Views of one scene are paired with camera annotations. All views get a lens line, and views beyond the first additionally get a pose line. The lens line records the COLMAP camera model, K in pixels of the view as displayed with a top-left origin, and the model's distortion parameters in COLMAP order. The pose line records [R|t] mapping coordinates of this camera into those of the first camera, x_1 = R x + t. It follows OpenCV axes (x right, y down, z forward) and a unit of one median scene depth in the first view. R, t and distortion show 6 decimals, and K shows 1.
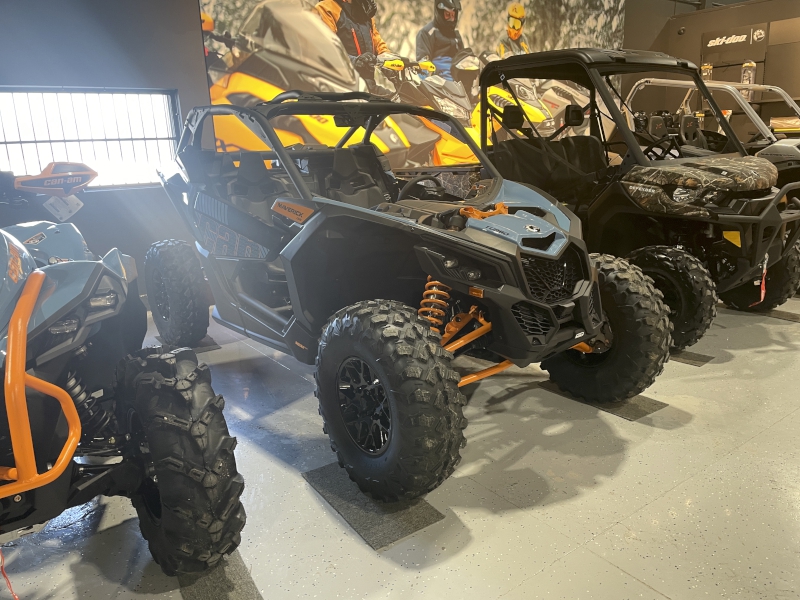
lens RADIAL K [[579.0, 0, 400.0], [0, 579.0, 300.0], [0, 0, 1]] dist [0.063239, -0.094612]
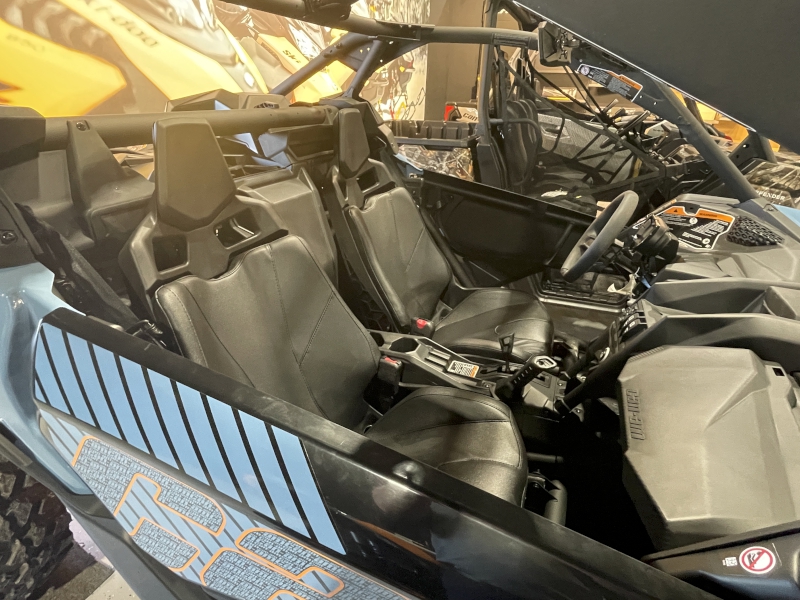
lens RADIAL K [[435.3, 0, 400.0], [0, 435.3, 300.0], [0, 0, 1]] dist [-0.004897, -0.002239]
pose [[0.865240, -0.157429, 0.475999, -0.182538], [0.063226, 0.976104, 0.207903, -0.132823], [-0.497355, -0.149790, 0.854518, 0.483973]]
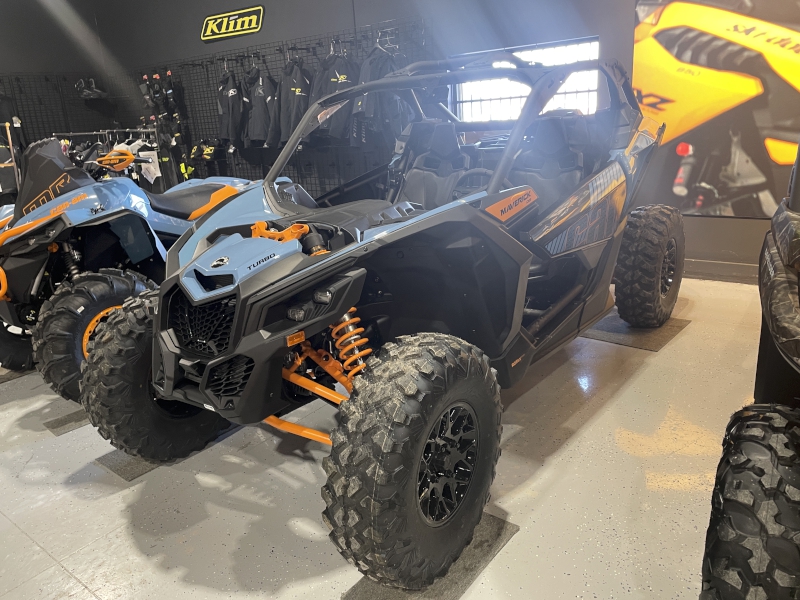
lens RADIAL K [[579.0, 0, 400.0], [0, 579.0, 300.0], [0, 0, 1]] dist [0.063239, -0.094612]
pose [[0.300274, 0.304186, -0.904050, 0.452647], [-0.181688, 0.948675, 0.258855, -0.141459], [0.936389, 0.086527, 0.340129, 0.412991]]
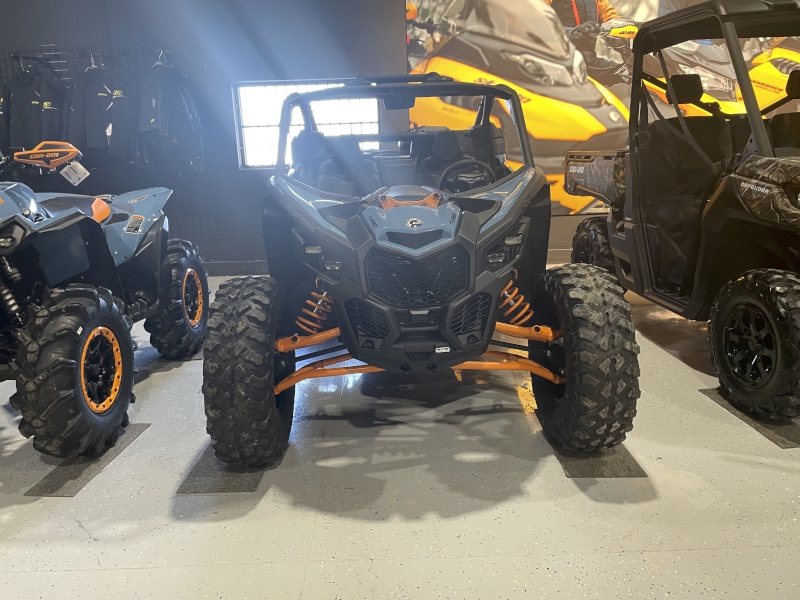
lens RADIAL K [[579.0, 0, 400.0], [0, 579.0, 300.0], [0, 0, 1]] dist [0.063239, -0.094612]
pose [[0.819007, 0.156598, -0.552001, 0.311311], [-0.137562, 0.987568, 0.076063, -0.031006], [0.557050, 0.013639, 0.830367, 0.104298]]
